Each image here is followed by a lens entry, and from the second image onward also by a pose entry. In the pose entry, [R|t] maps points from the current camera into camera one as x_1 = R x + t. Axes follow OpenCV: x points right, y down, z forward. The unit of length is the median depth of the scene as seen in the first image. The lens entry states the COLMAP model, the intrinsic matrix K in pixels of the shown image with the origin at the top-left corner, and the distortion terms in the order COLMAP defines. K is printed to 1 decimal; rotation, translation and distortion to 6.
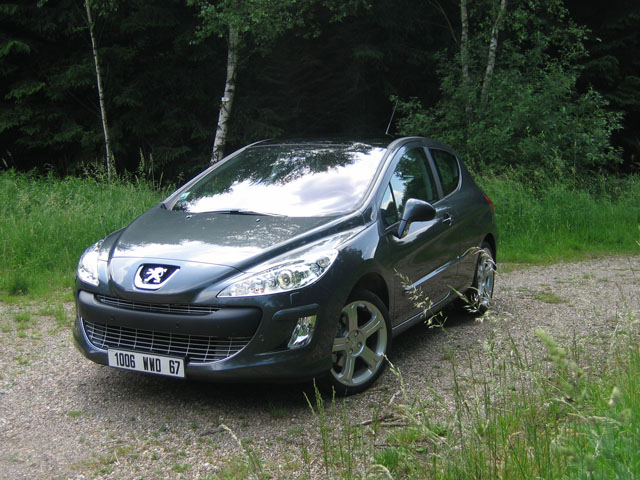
lens RADIAL K [[865.4, 0, 320.0], [0, 865.4, 240.0], [0, 0, 1]] dist [-0.131366, 0.022150]
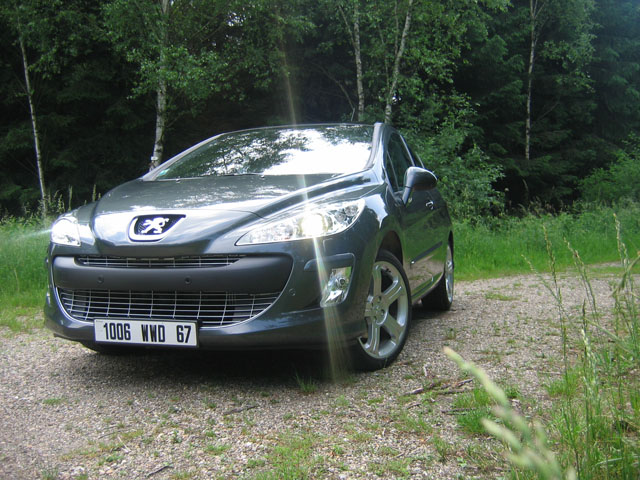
lens RADIAL K [[699.5, 0, 320.0], [0, 699.5, 240.0], [0, 0, 1]] dist [-0.159381, 0.184244]
pose [[0.987315, -0.016519, 0.157910, -0.138989], [0.032331, 0.994651, -0.098100, 0.123809], [-0.155445, 0.101961, 0.982568, 0.320332]]
